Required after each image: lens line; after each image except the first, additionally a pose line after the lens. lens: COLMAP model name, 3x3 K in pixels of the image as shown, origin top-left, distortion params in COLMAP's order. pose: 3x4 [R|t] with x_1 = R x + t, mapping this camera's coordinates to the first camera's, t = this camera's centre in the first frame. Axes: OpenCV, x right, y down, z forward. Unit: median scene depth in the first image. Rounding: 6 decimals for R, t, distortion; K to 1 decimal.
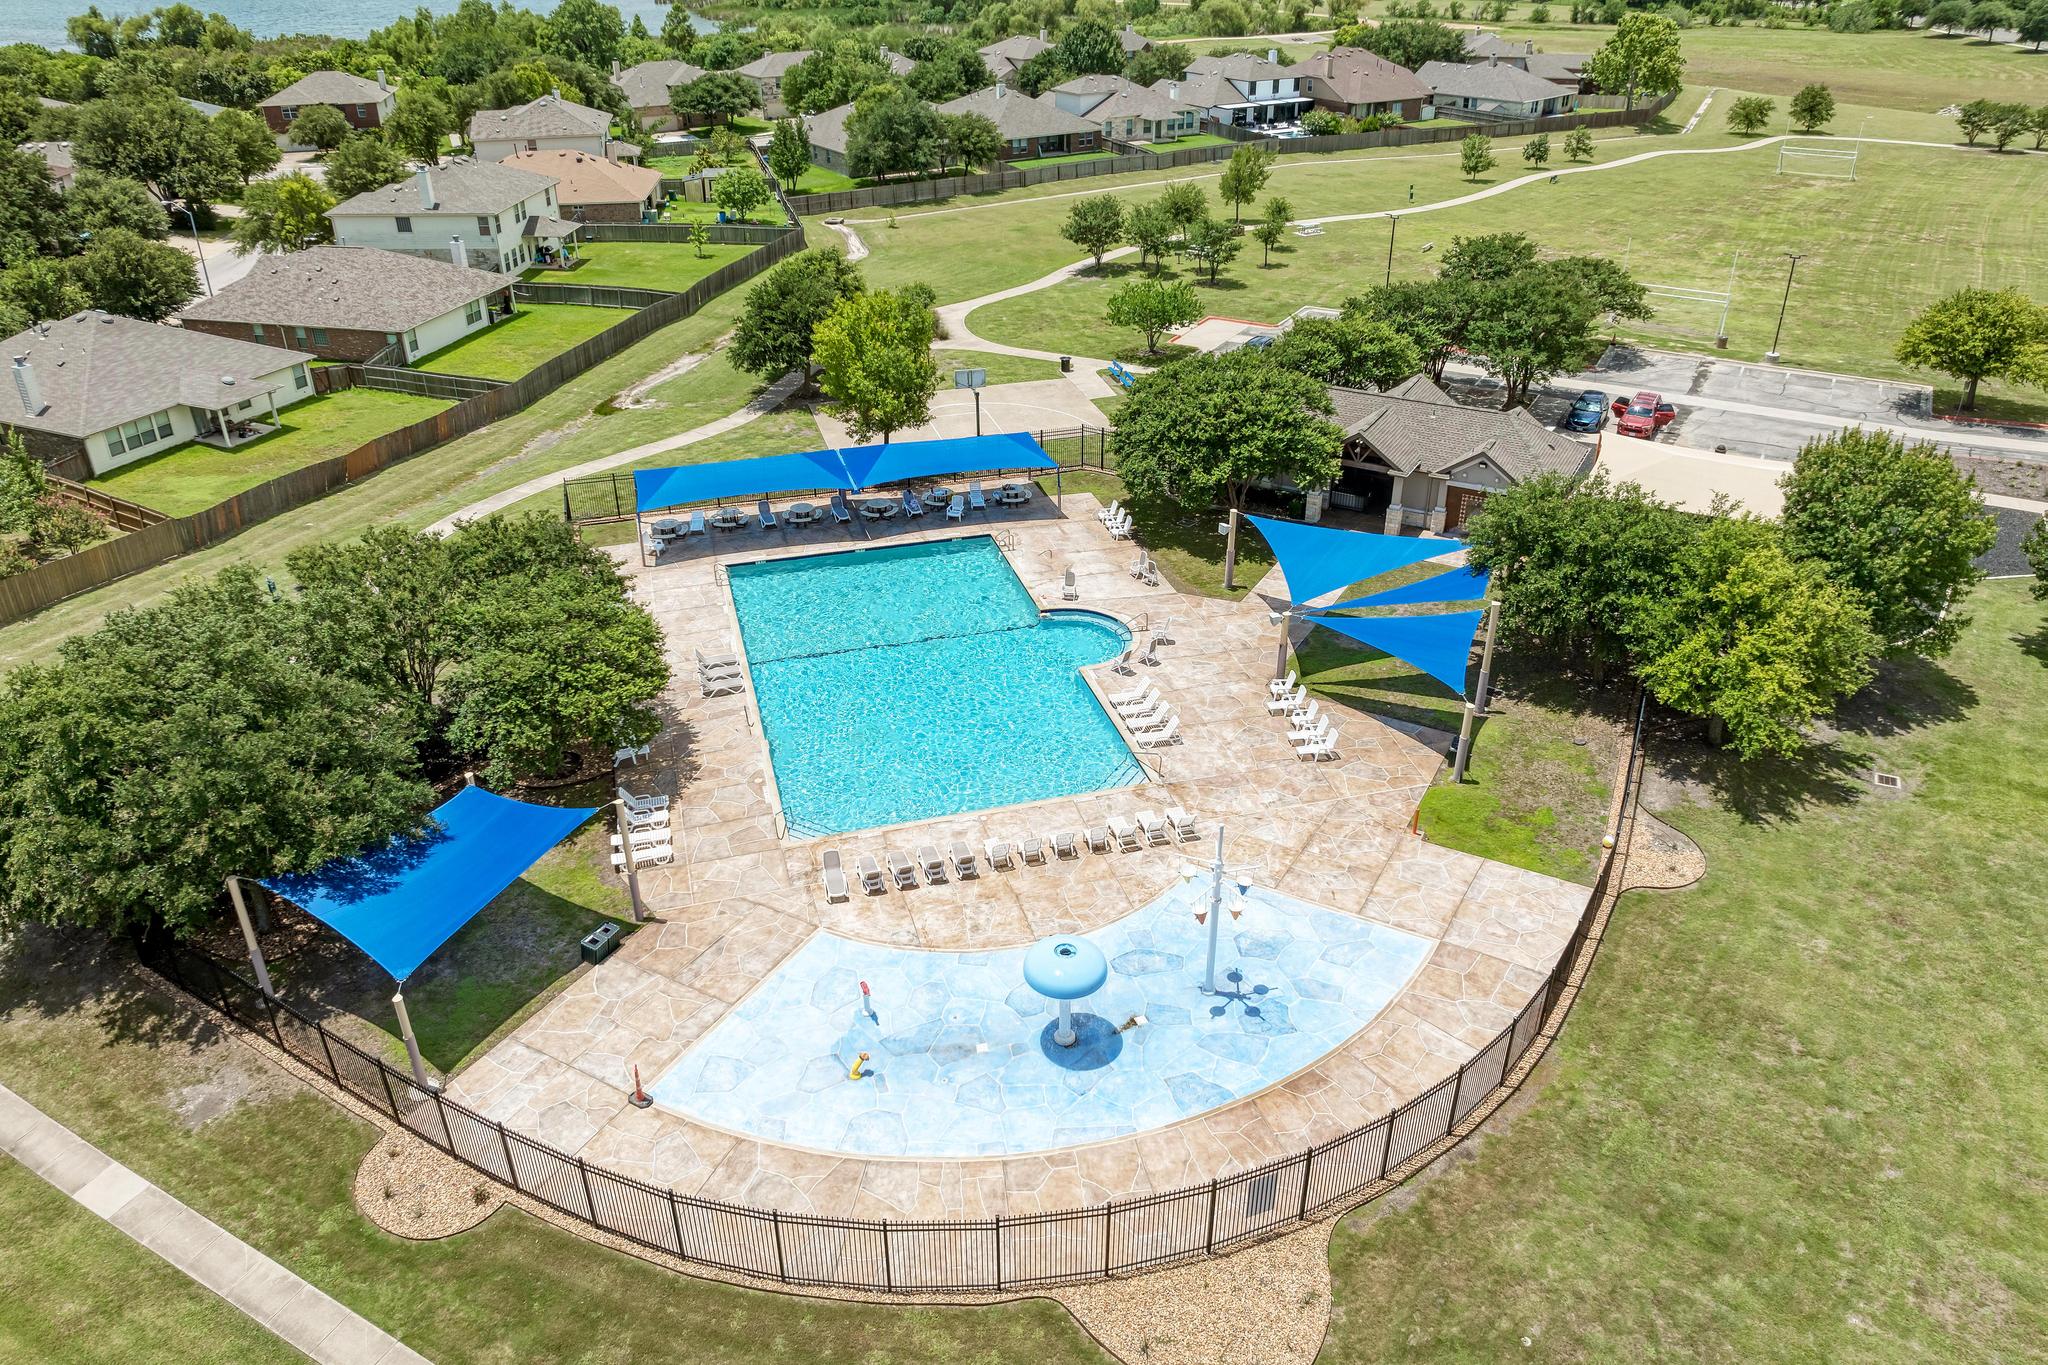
lens RADIAL K [[1445.9, 0, 1020.7], [0, 1445.9, 643.2], [0, 0, 1]] dist [-0.058790, 0.036005]
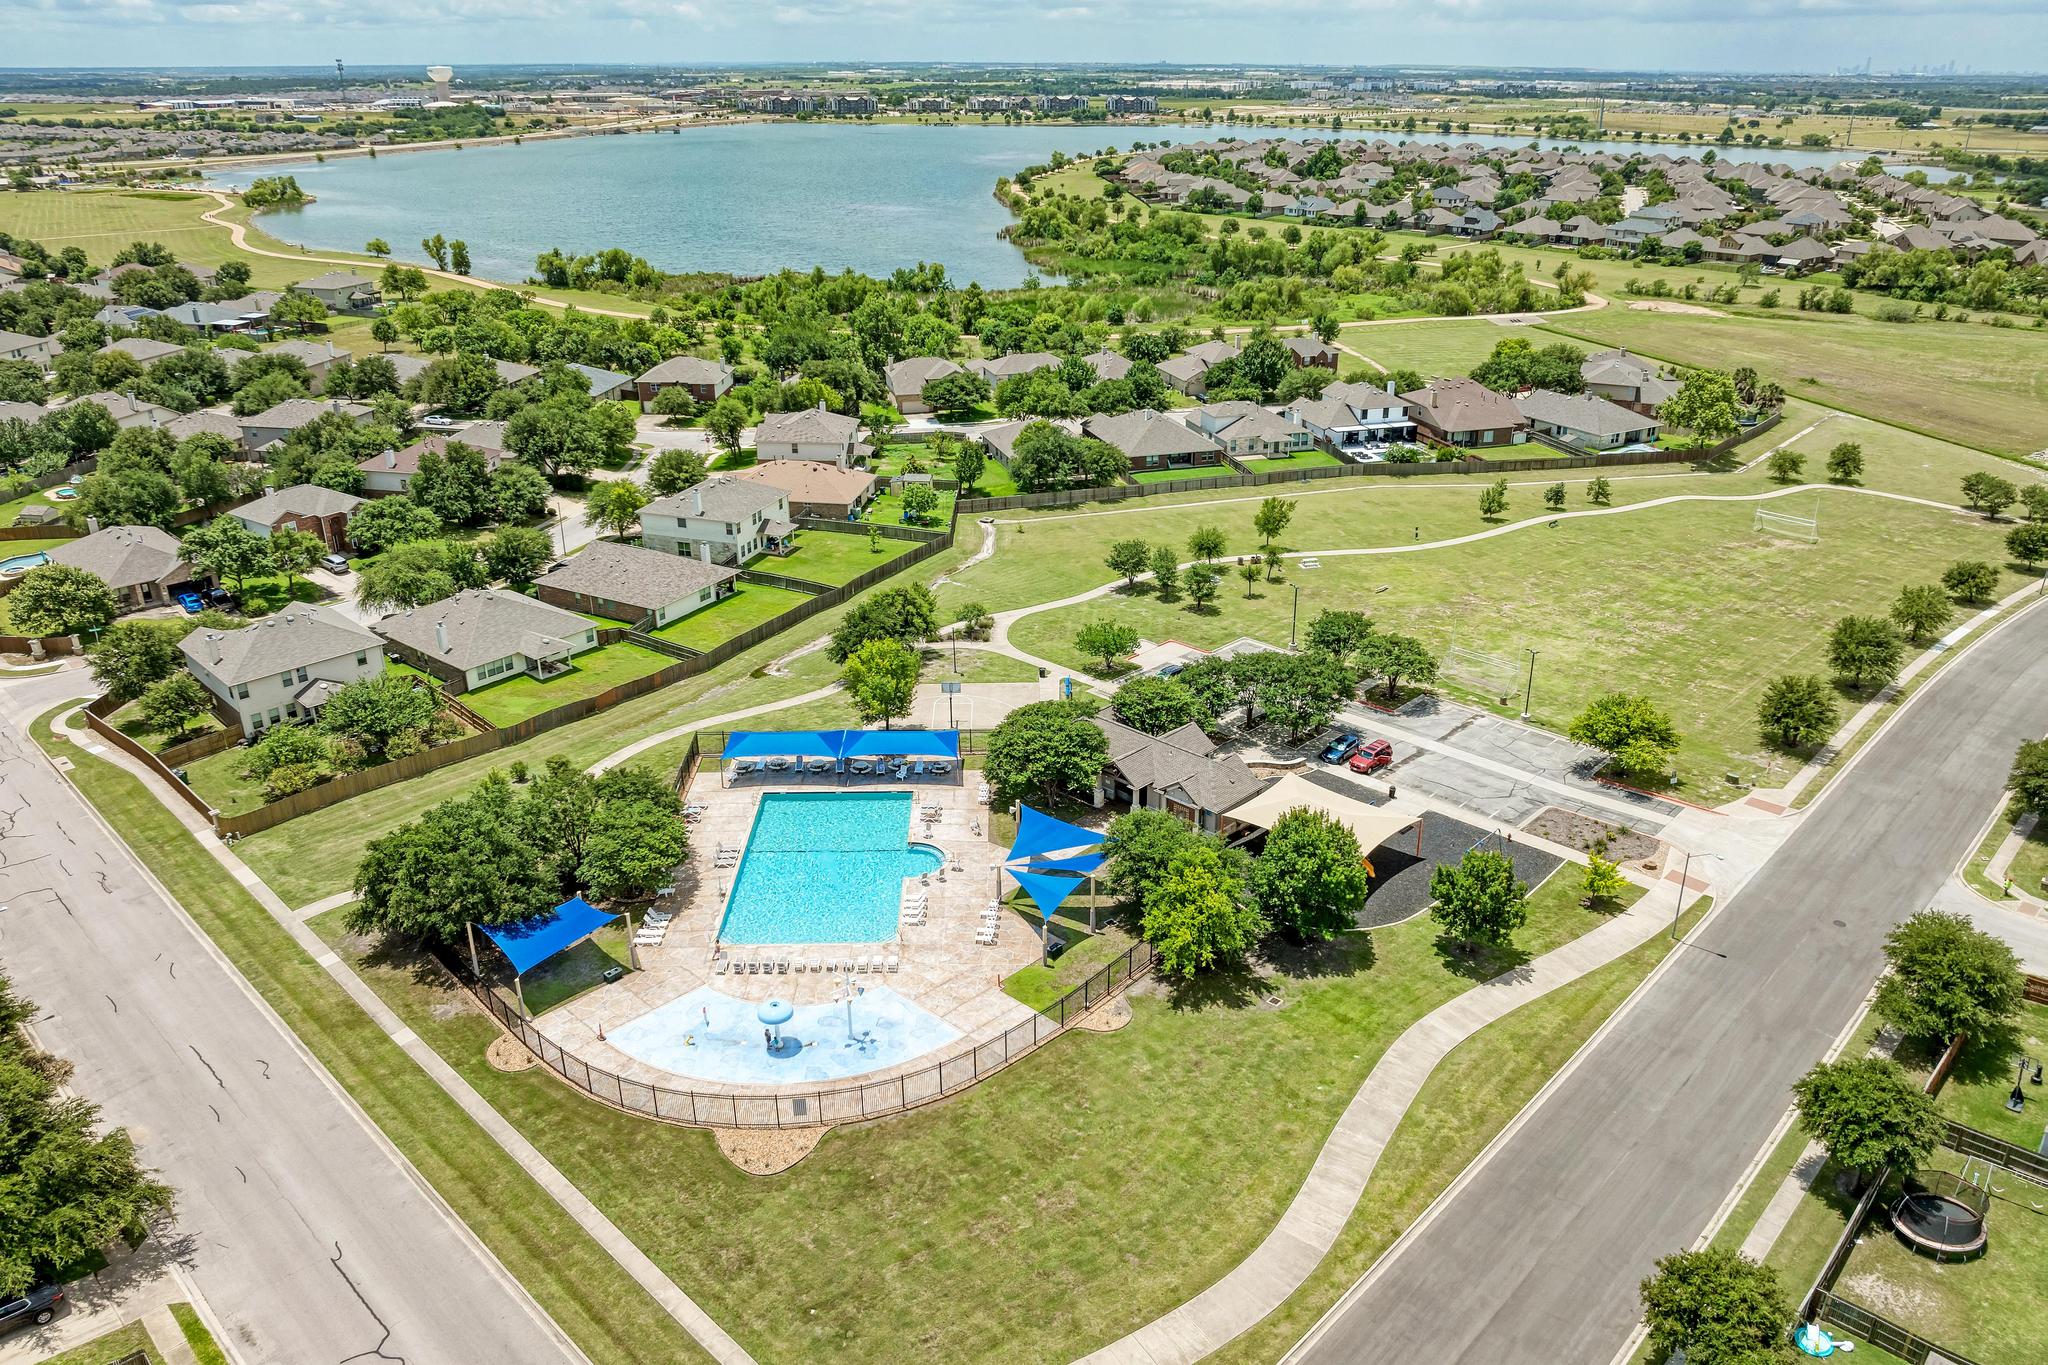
lens RADIAL K [[1416.2, 0, 1024.0], [0, 1416.2, 682.5], [0, 0, 1]] dist [0.002531, -0.092327]
pose [[0.967856, 0.105012, -0.228532, 0.452245], [-0.122102, 0.990583, -0.061936, -0.107612], [0.219876, 0.087850, 0.971564, -0.607097]]
